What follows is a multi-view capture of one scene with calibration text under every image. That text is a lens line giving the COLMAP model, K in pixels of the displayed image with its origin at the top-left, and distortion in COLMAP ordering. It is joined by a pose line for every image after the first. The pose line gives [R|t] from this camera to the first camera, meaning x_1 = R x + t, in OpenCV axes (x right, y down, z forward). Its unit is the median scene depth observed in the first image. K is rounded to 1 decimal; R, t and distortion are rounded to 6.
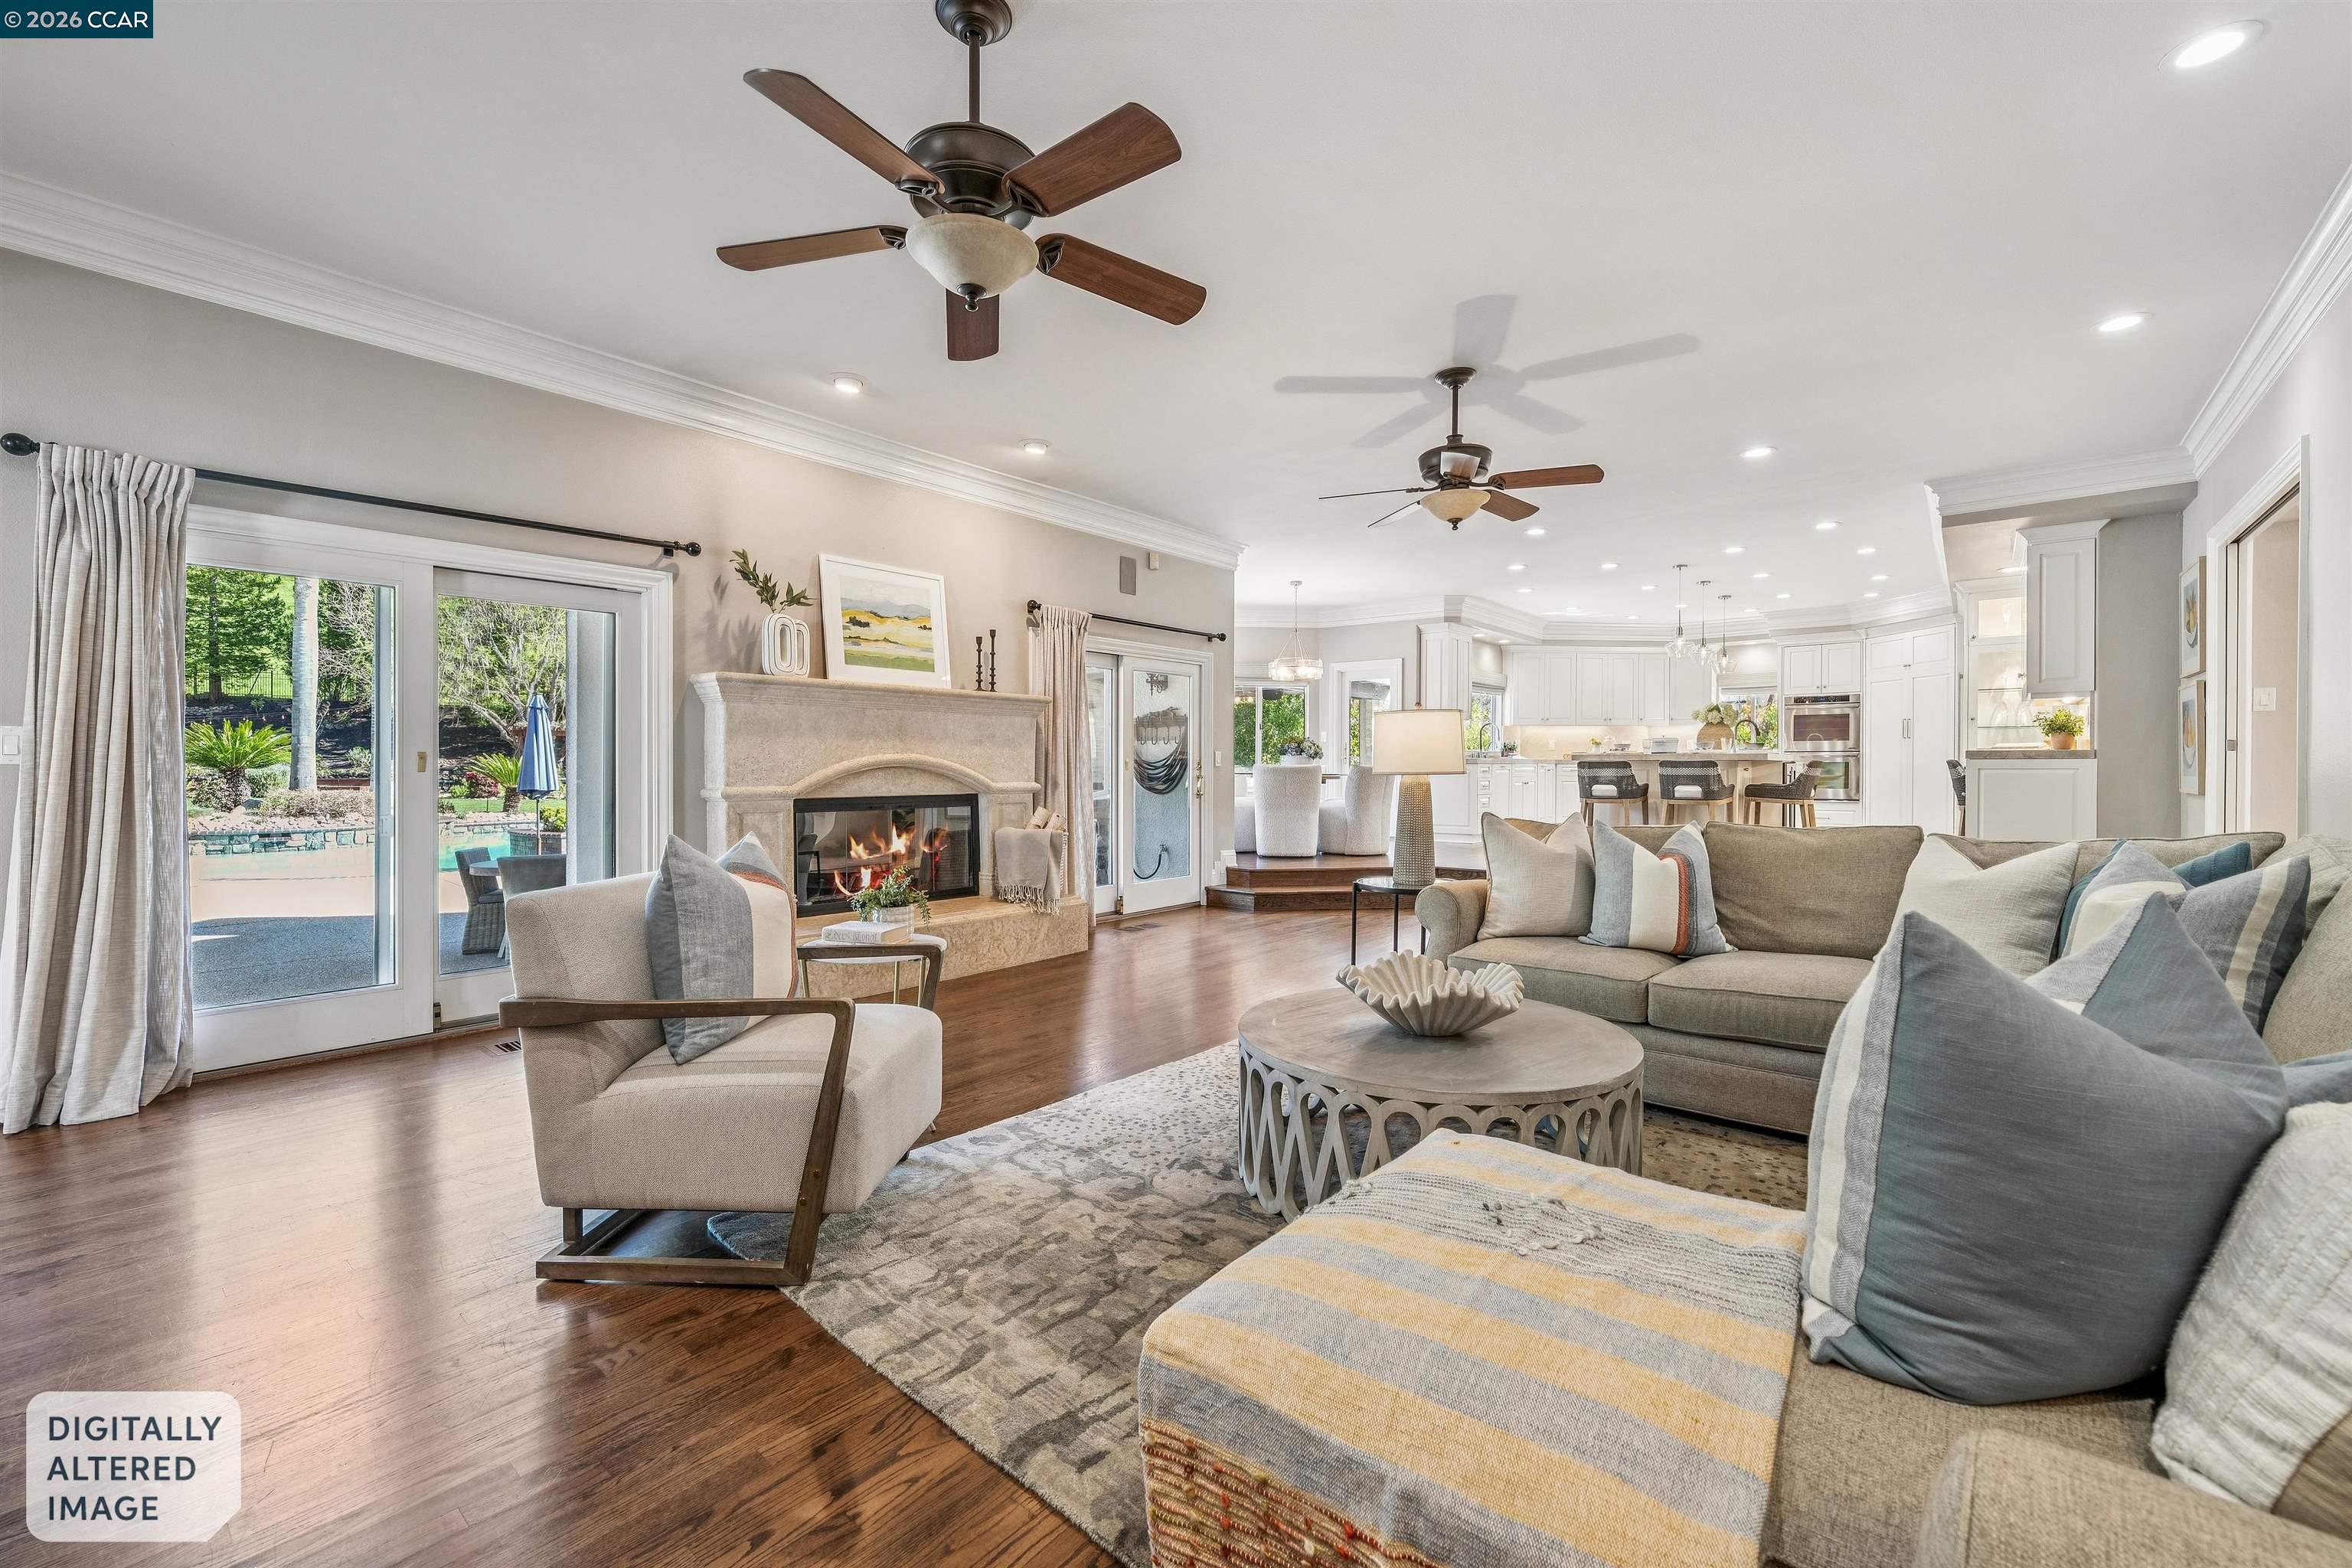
lens RADIAL K [[942.1, 0, 1176.0], [0, 942.1, 791.5], [0, 0, 1]] dist [0.012460, 0.000075]
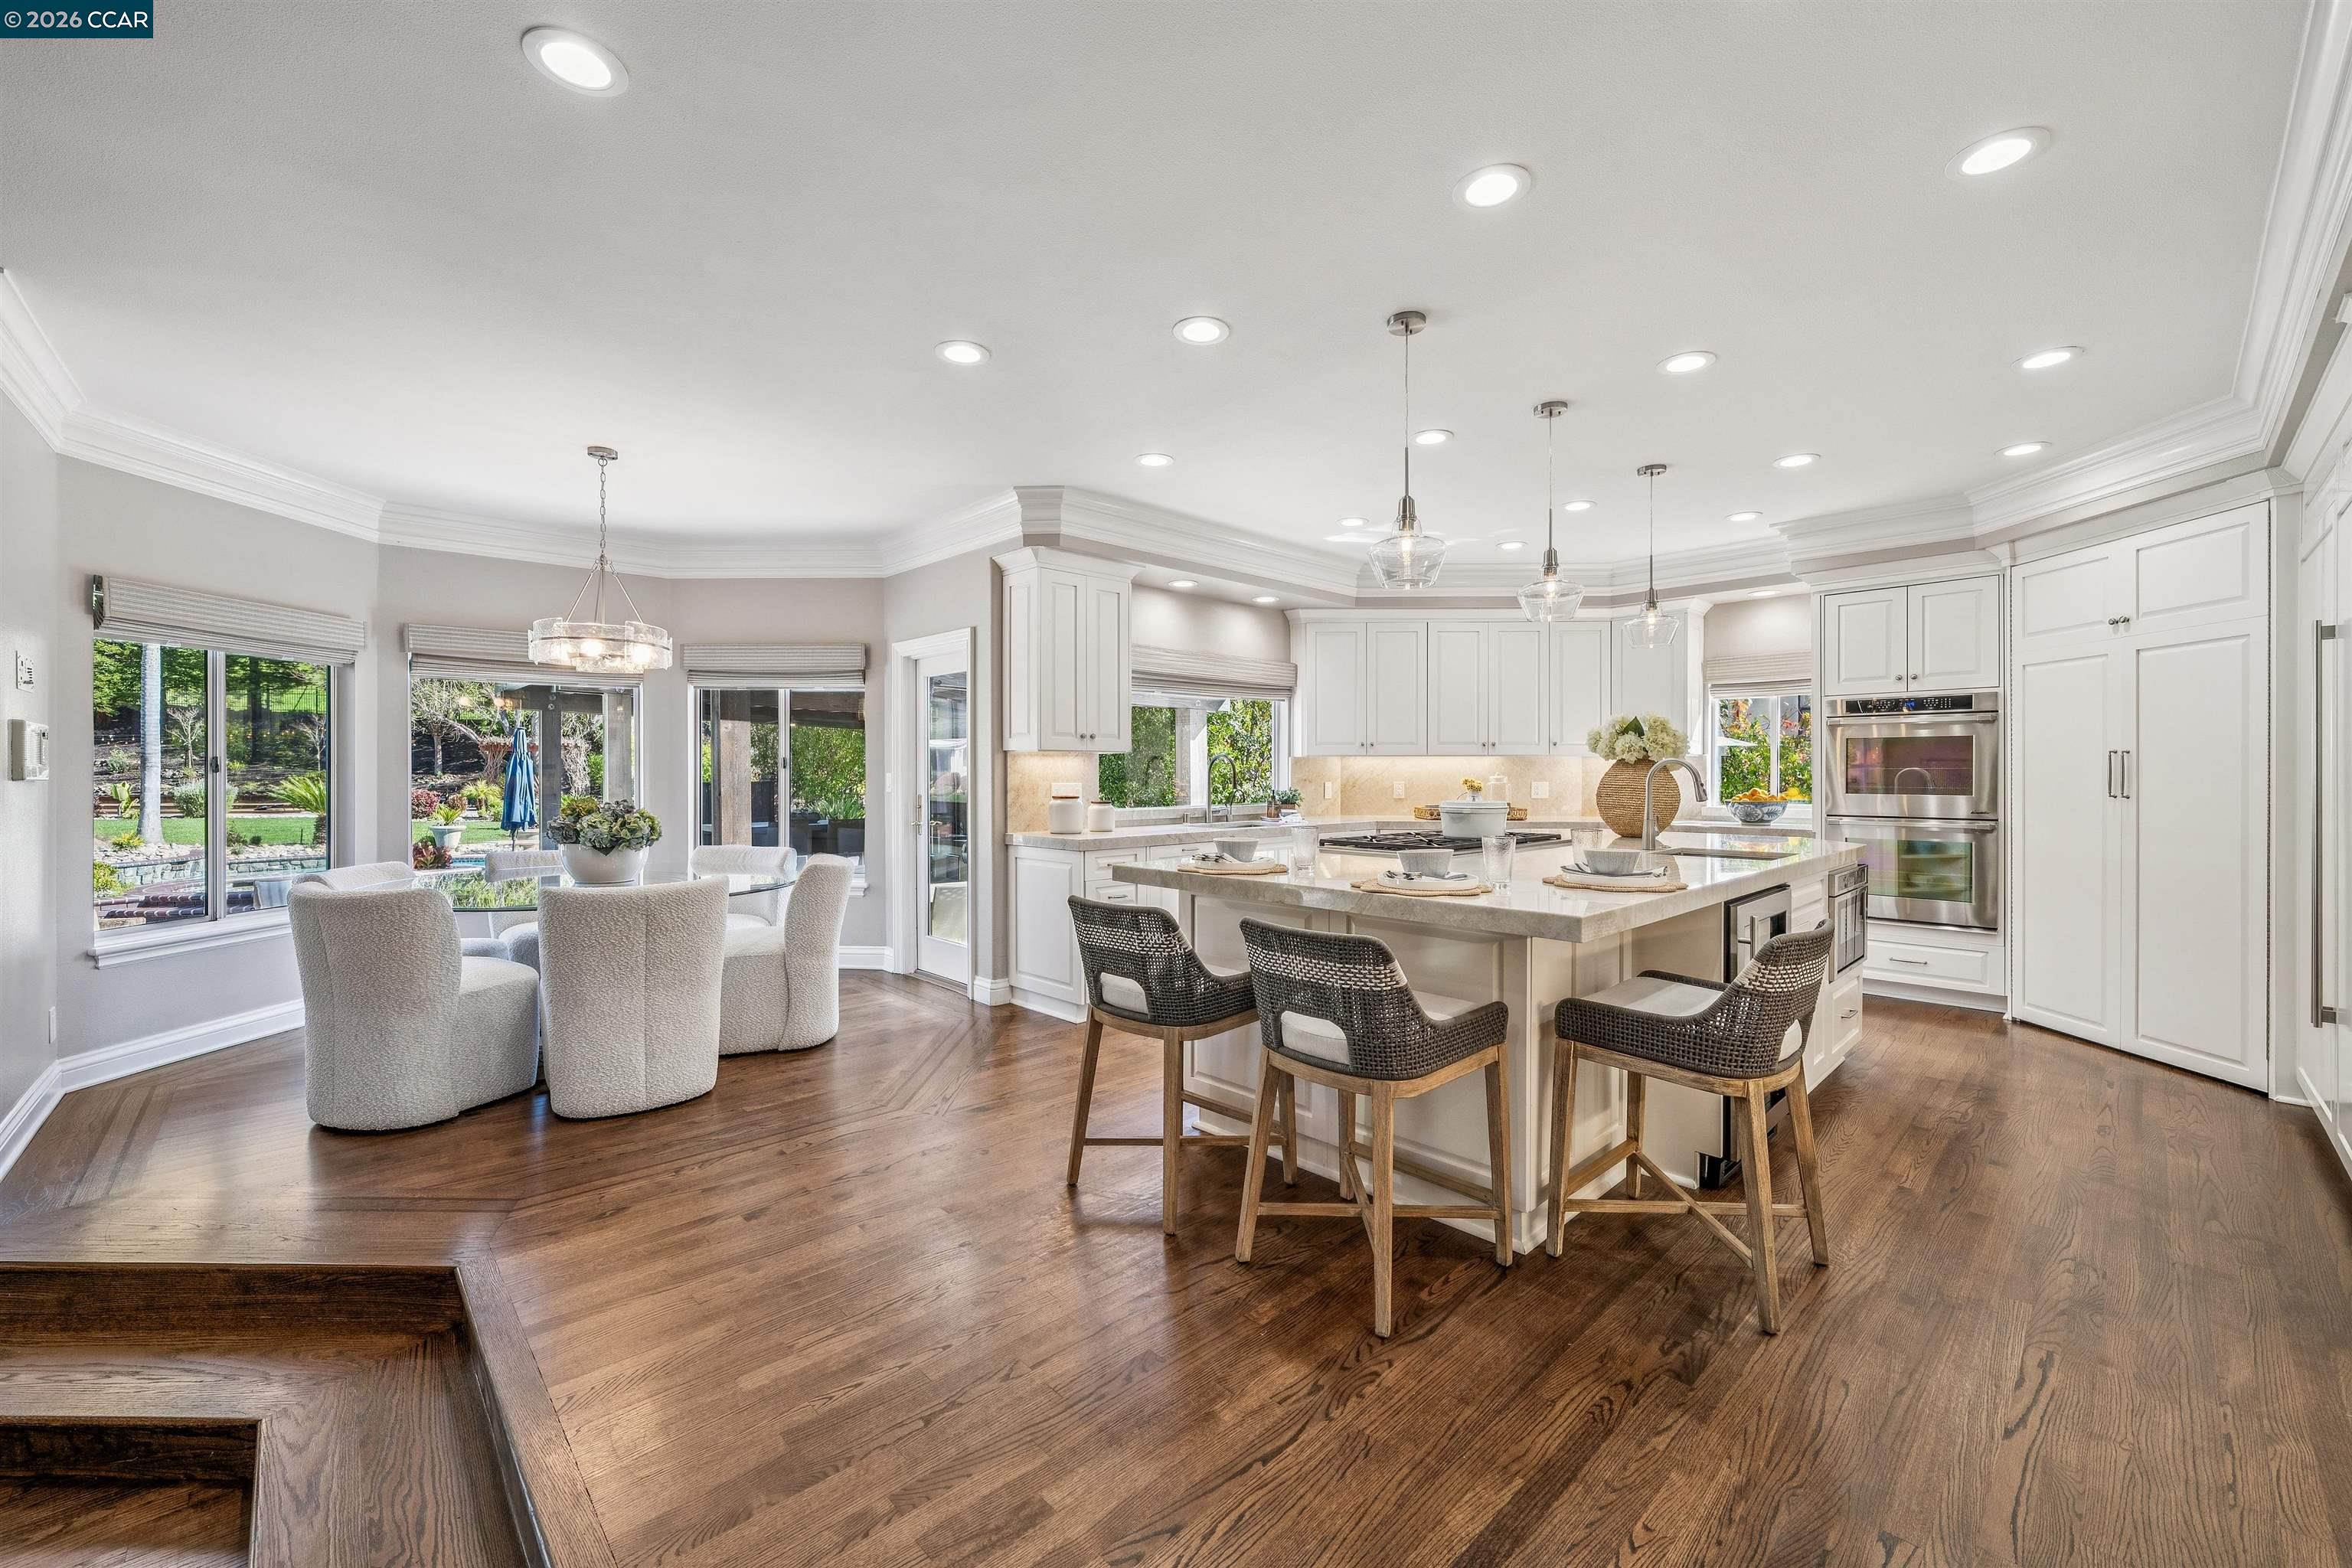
lens RADIAL K [[936.5, 0, 1166.0], [0, 936.5, 782.8], [0, 0, 1]] dist [0.001705, 0.000001]
pose [[0.992903, 0.001137, -0.118923, 0.383415], [-0.003094, 0.999863, -0.016278, -0.051611], [0.118888, 0.016530, 0.992770, 0.514791]]
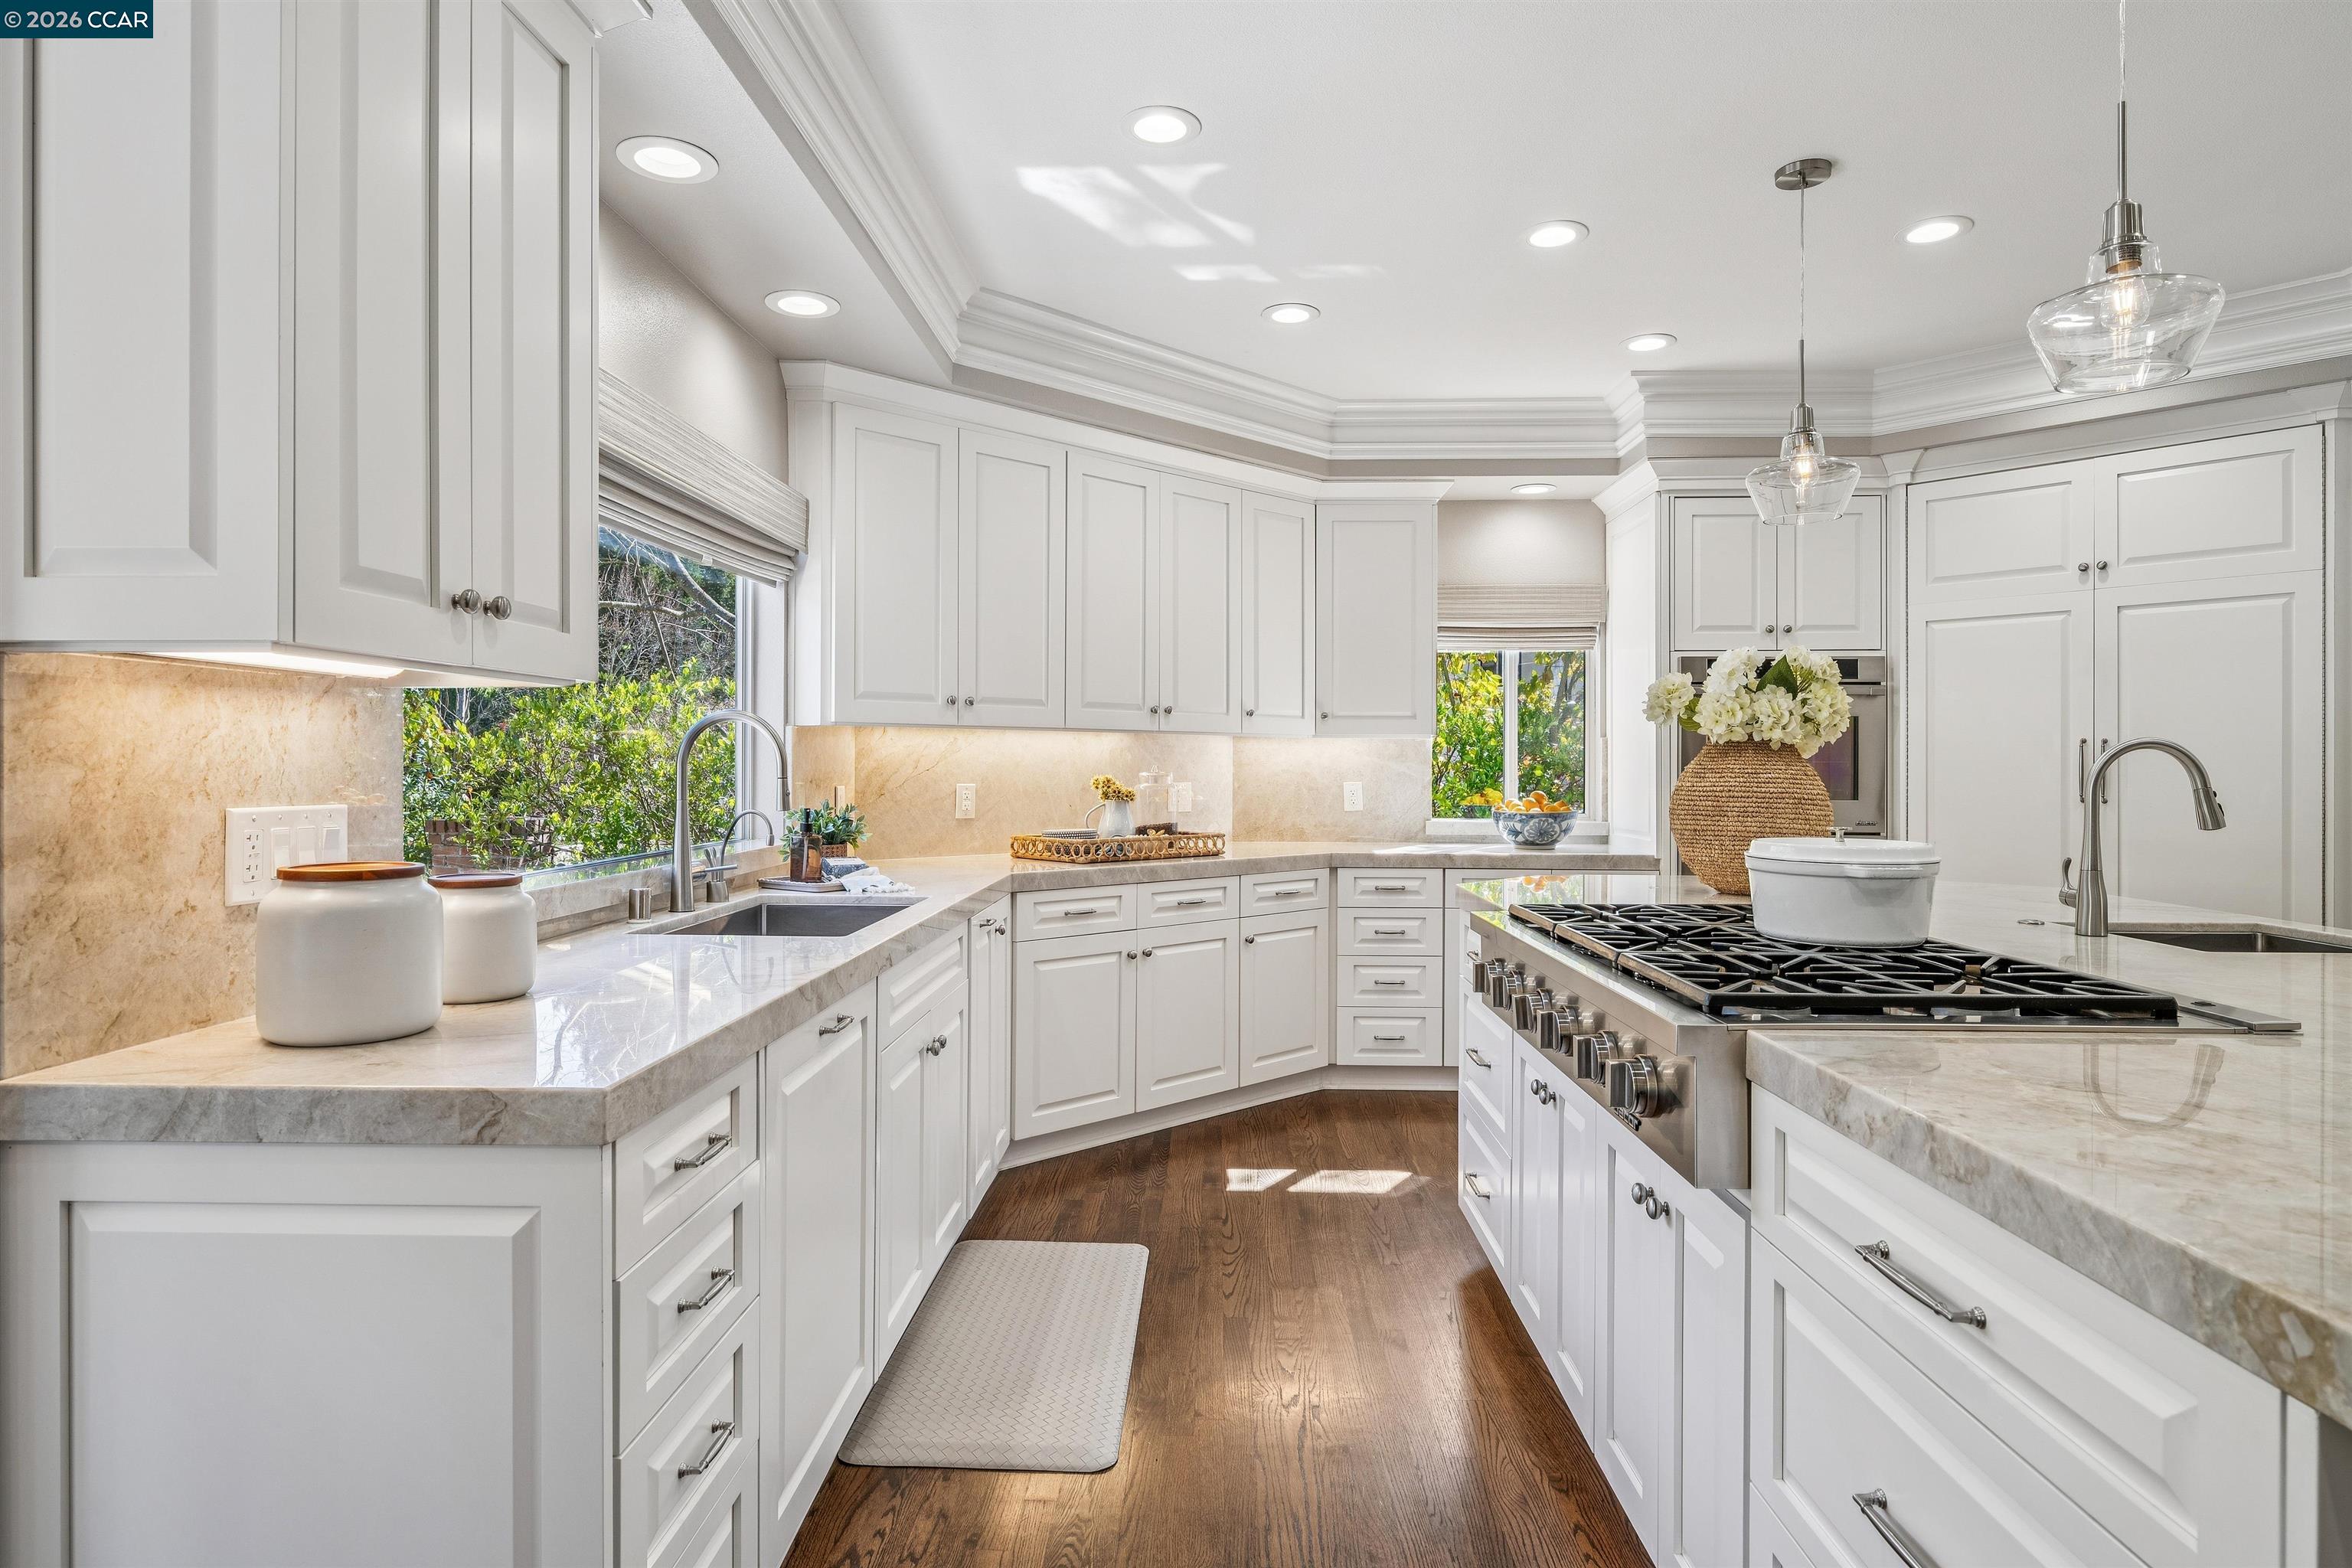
lens RADIAL K [[1271.3, 0, 1174.5], [0, 1271.3, 769.9], [0, 0, 1]] dist [-0.003549, 0.000543]
pose [[0.791145, 0.000032, 0.611628, 0.266491], [0.011918, 0.999809, -0.015469, -0.060508], [-0.611512, 0.019527, 0.790994, 0.801717]]
